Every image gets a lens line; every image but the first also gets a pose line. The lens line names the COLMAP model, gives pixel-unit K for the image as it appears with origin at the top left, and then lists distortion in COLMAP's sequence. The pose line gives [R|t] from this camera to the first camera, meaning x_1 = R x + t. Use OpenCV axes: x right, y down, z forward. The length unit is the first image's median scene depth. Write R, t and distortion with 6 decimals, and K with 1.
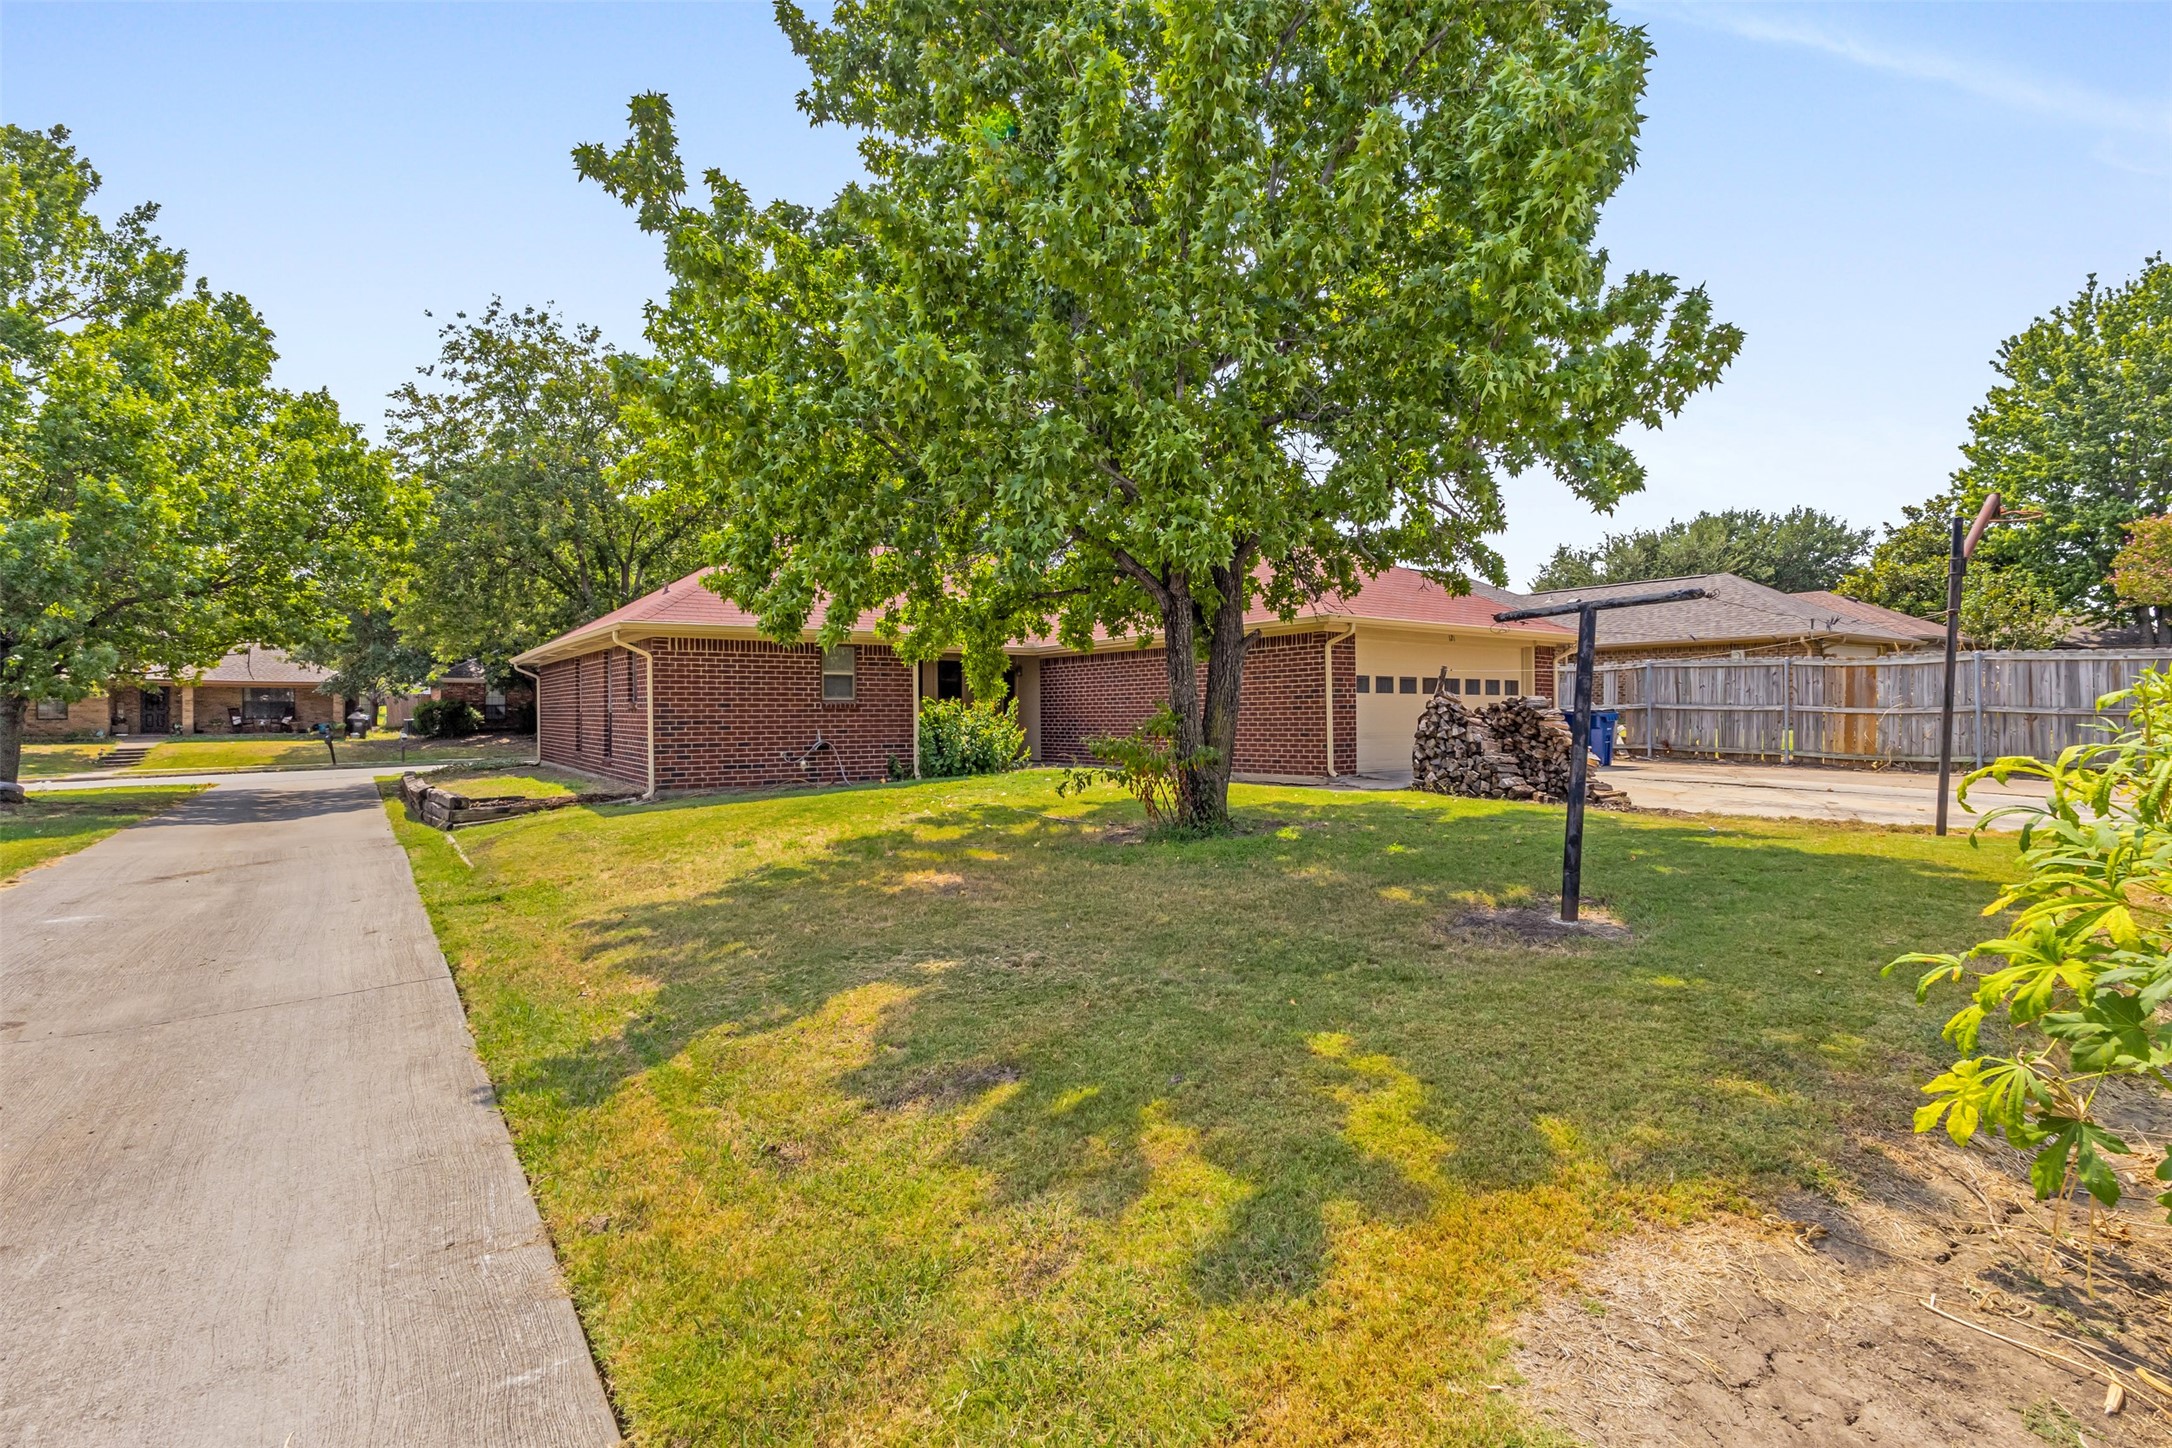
lens RADIAL K [[945.0, 0, 1086.0], [0, 945.0, 724.0], [0, 0, 1]] dist [0.071316, 0.000041]
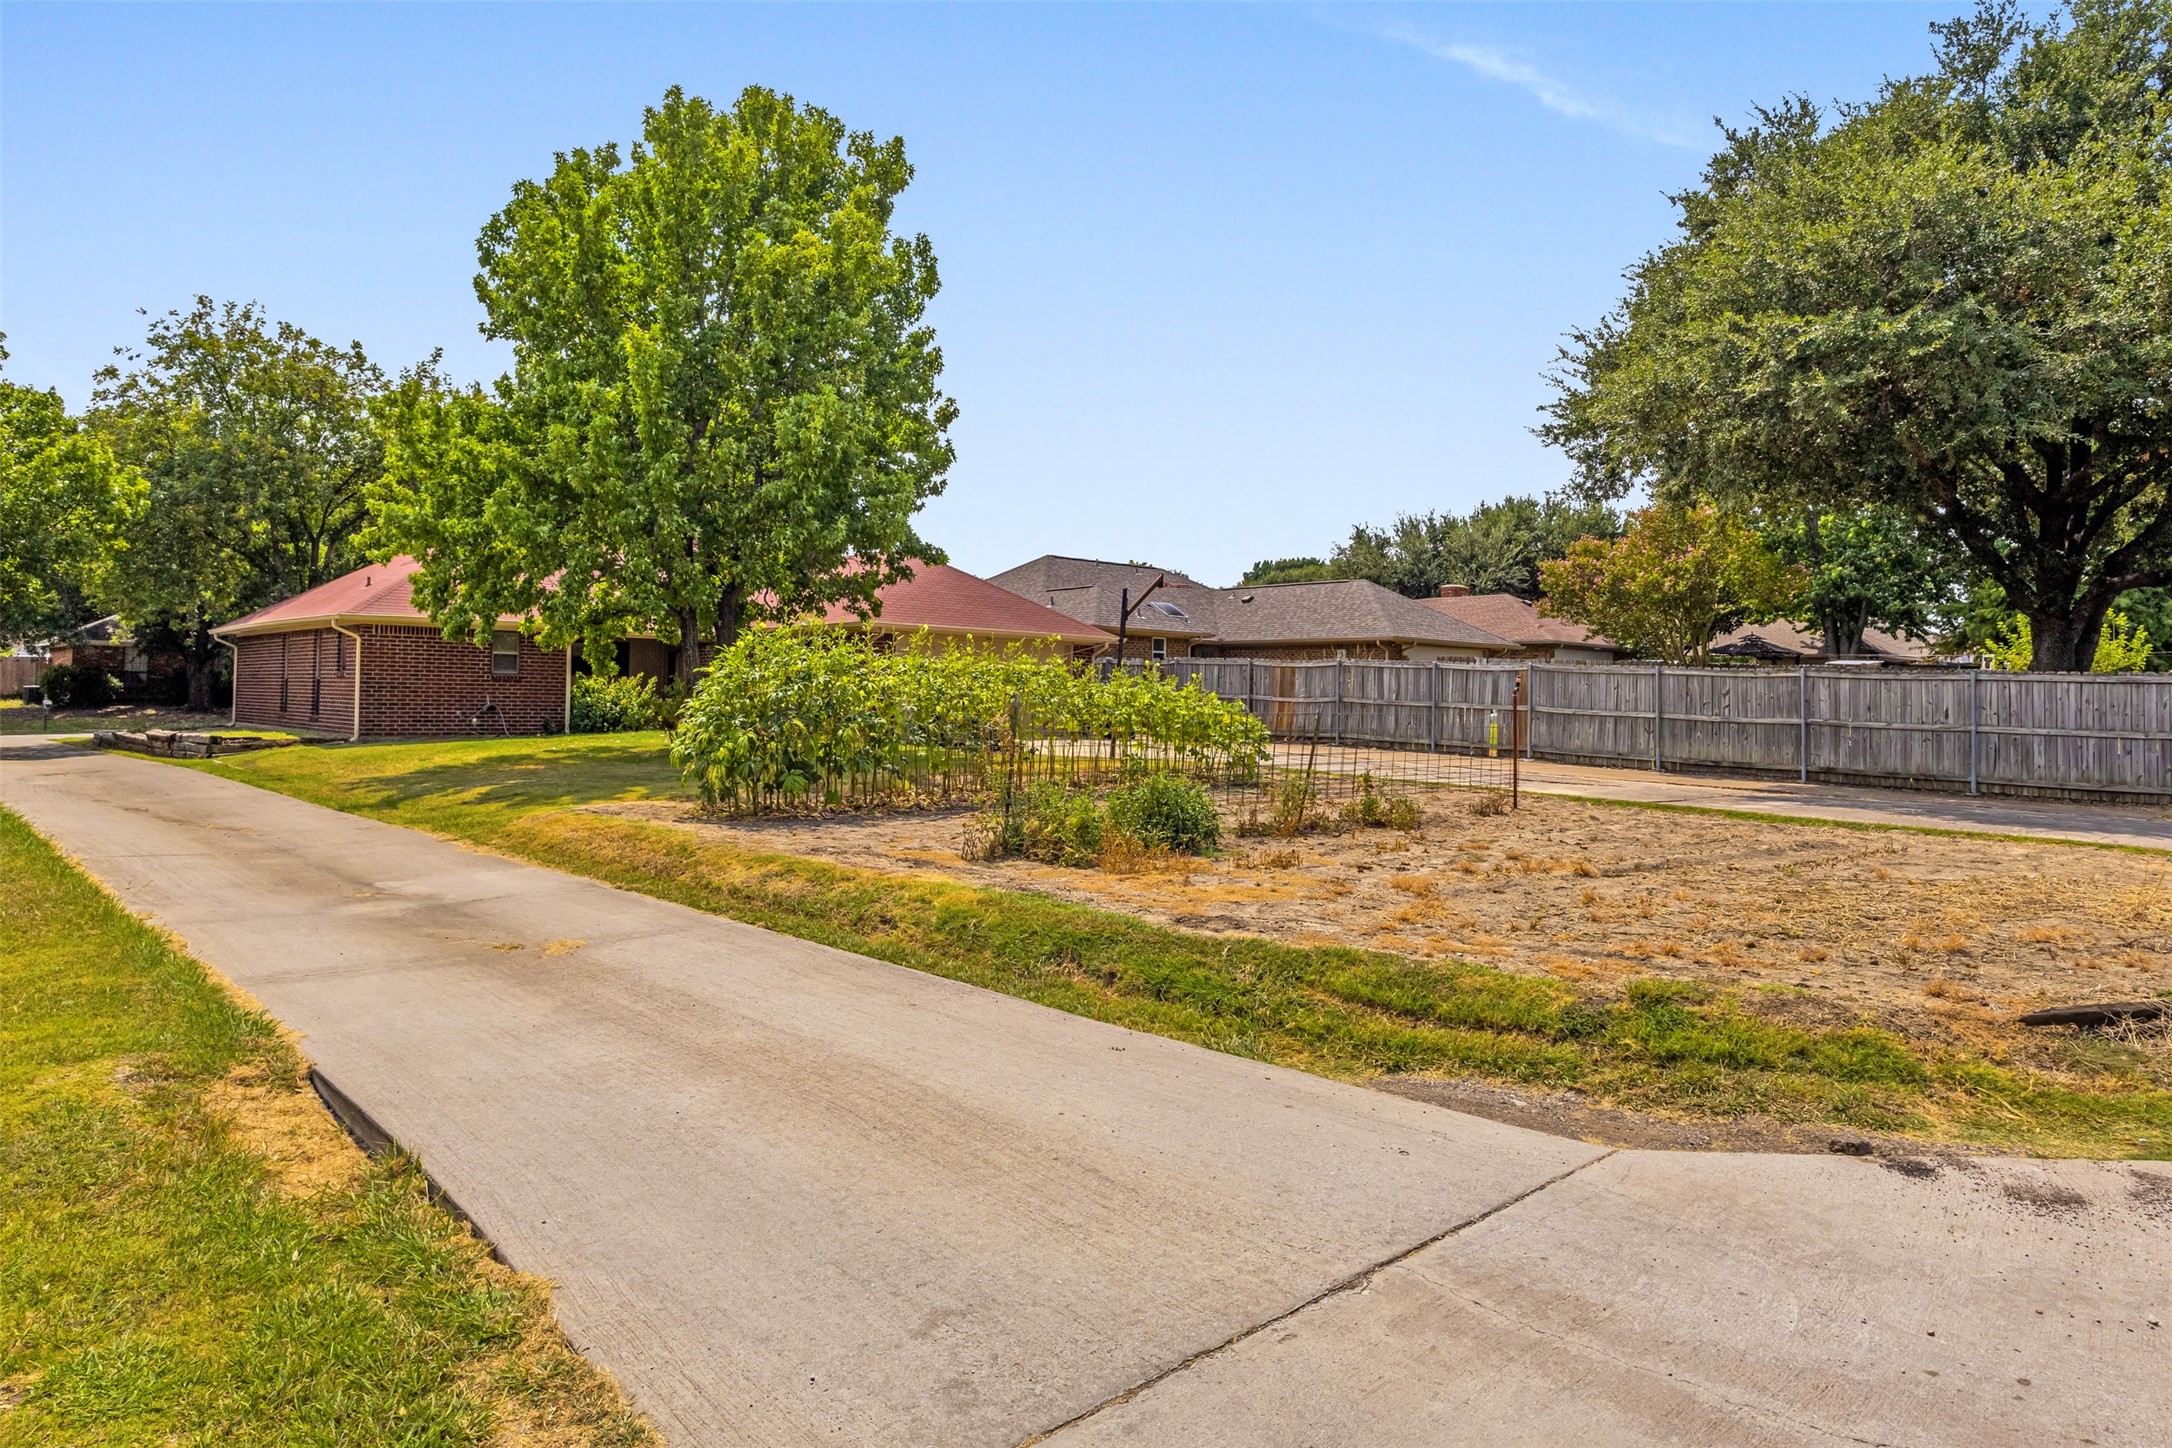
lens RADIAL K [[1423.3, 0, 1080.5], [0, 1423.3, 674.1], [0, 0, 1]] dist [0.092622, 0.000308]
pose [[0.996917, 0.023853, 0.074744, 0.309578], [-0.021306, 0.999171, -0.034691, 0.023026], [-0.075510, 0.032992, 0.996599, -0.849799]]
